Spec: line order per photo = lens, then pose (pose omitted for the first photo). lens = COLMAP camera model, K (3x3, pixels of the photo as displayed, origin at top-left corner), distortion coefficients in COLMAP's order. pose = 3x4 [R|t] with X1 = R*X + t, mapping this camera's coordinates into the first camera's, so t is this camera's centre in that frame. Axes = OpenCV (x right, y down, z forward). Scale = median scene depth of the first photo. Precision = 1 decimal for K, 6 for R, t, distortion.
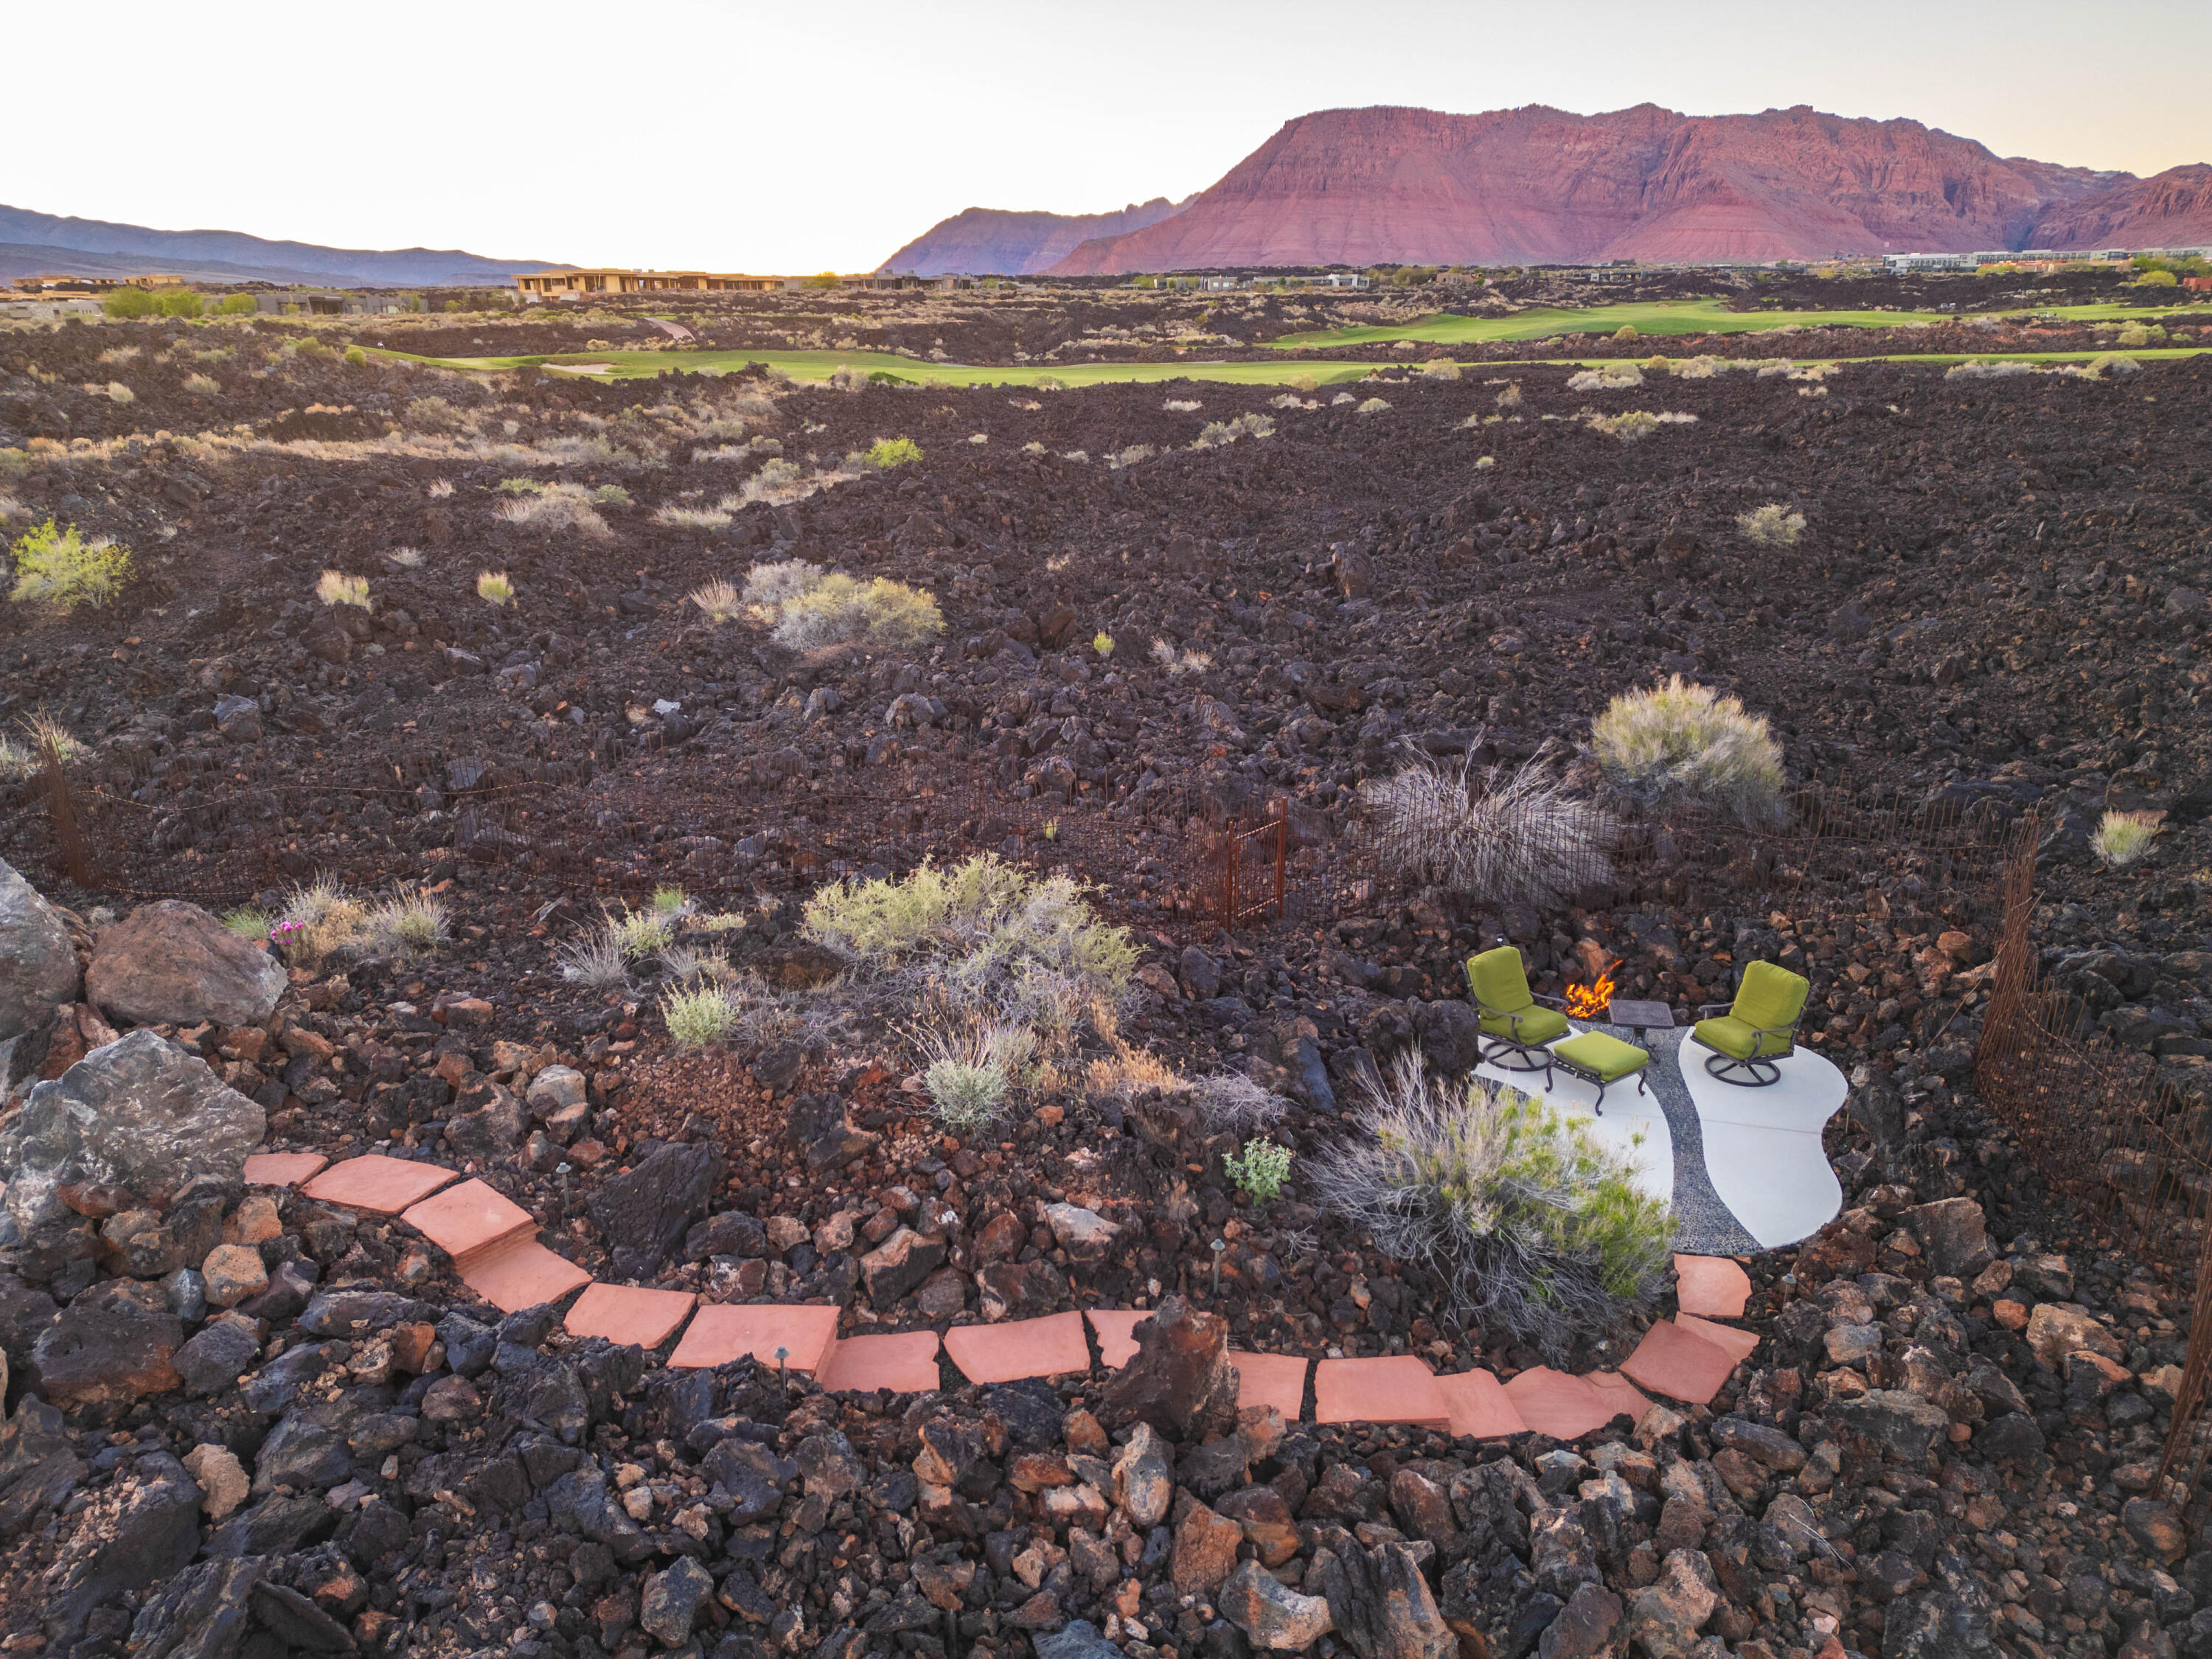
lens RADIAL K [[1543.5, 0, 1109.1], [0, 1543.5, 828.3], [0, 0, 1]] dist [0.083013, -0.077118]
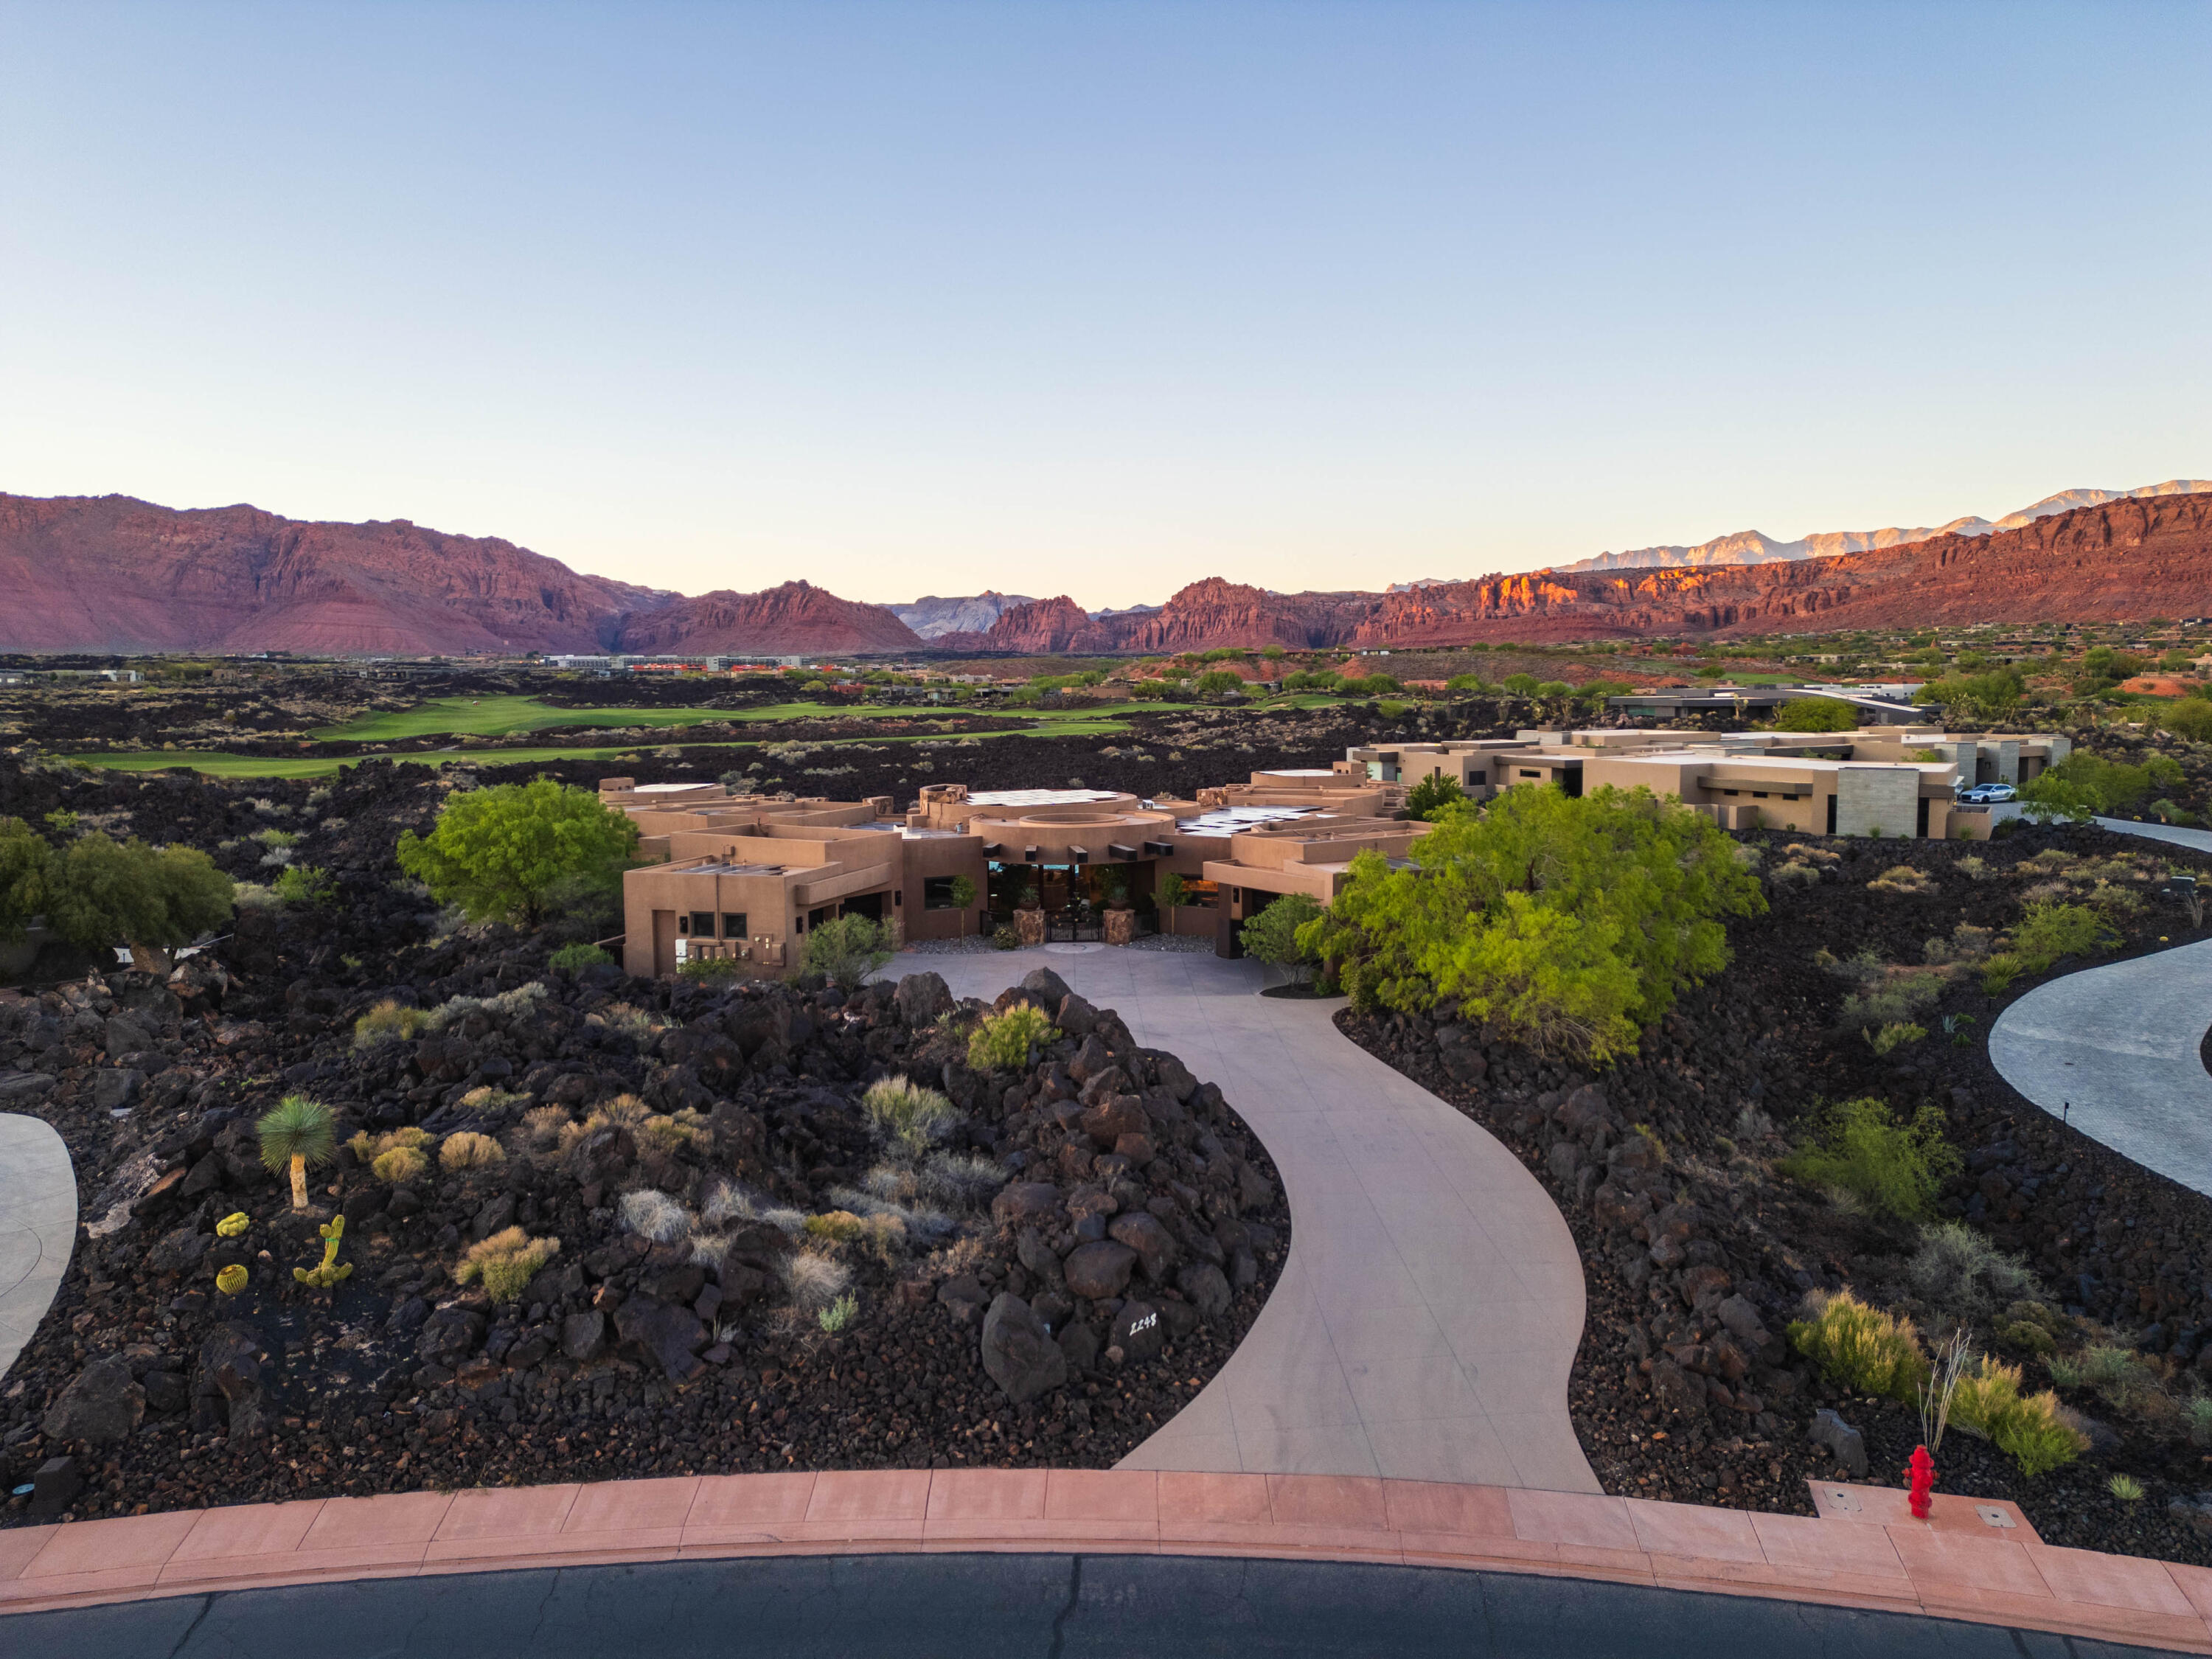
lens RADIAL K [[1543.5, 0, 1110.8], [0, 1543.5, 827.8], [0, 0, 1]] dist [0.083013, -0.077118]
pose [[0.687603, -0.067595, 0.722934, -0.173767], [0.234016, 0.963158, -0.132523, 0.033162], [-0.687342, 0.260301, 0.678089, -0.121675]]
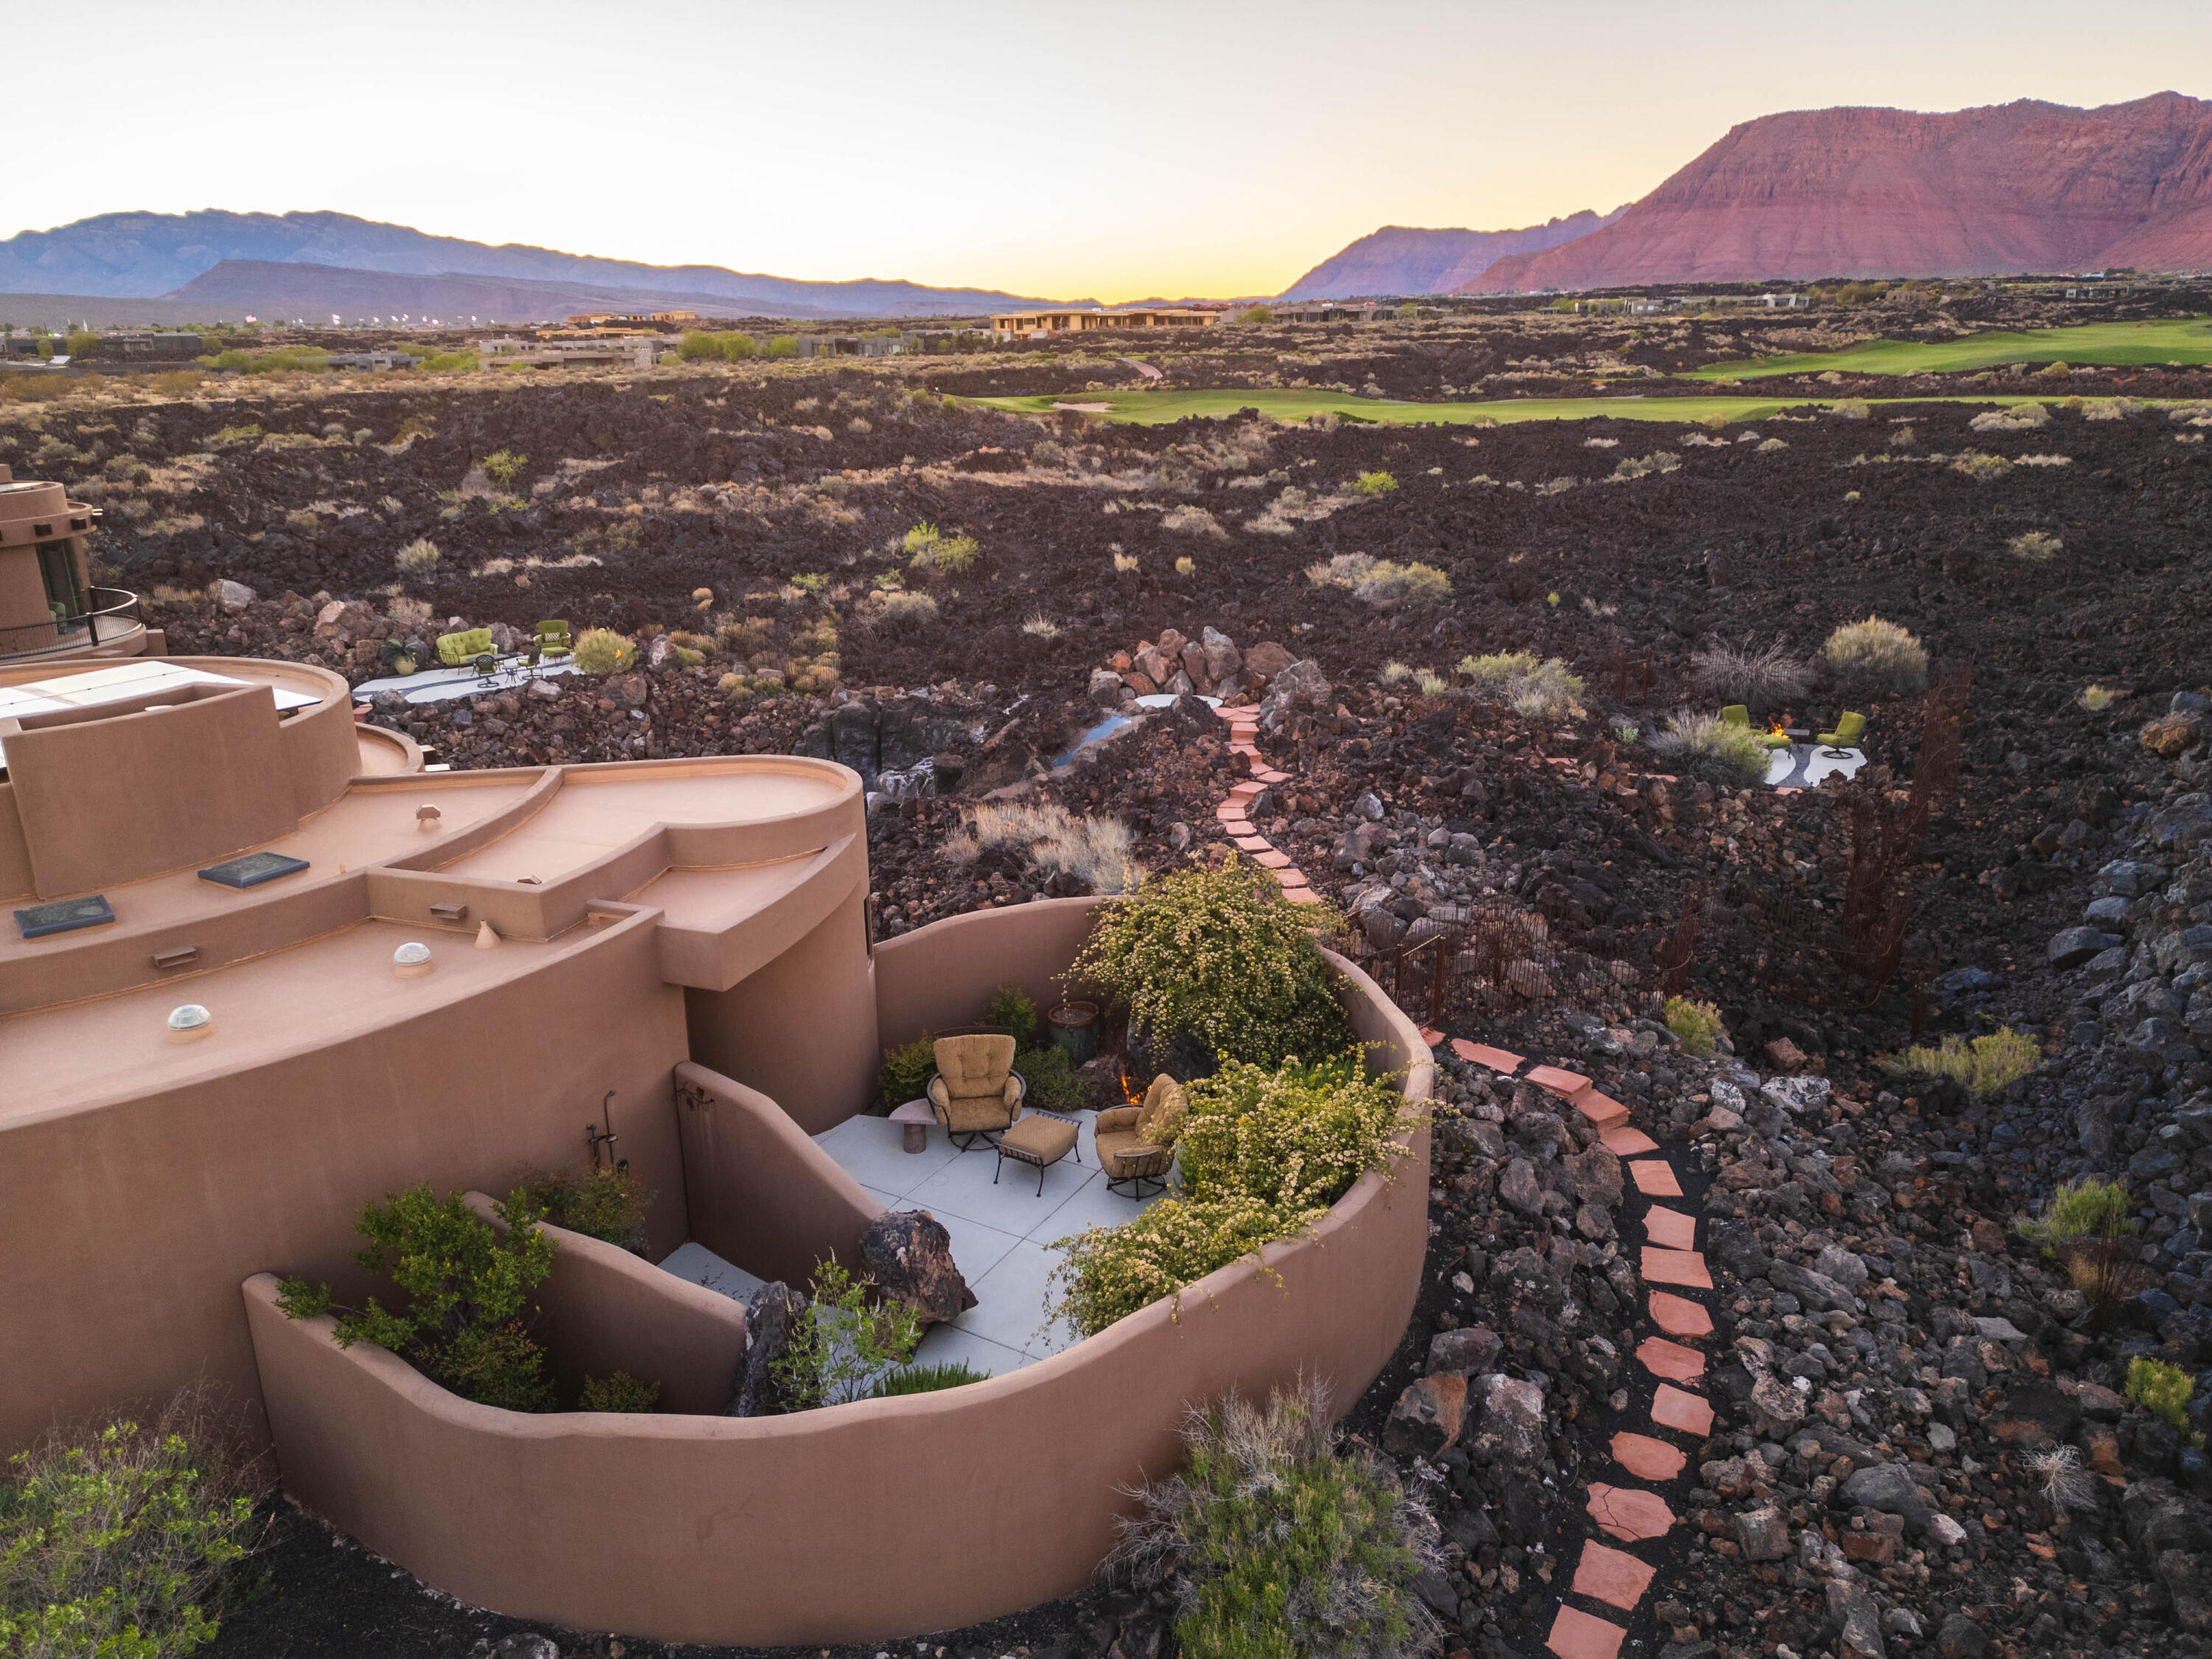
lens RADIAL K [[1543.5, 0, 1111.4], [0, 1543.5, 833.4], [0, 0, 1]] dist [0.083013, -0.077118]
pose [[0.970157, 0.069492, -0.232307, -0.003436], [-0.071368, 0.997450, 0.000333, 0.010124], [0.231738, 0.016256, 0.972642, -0.046798]]
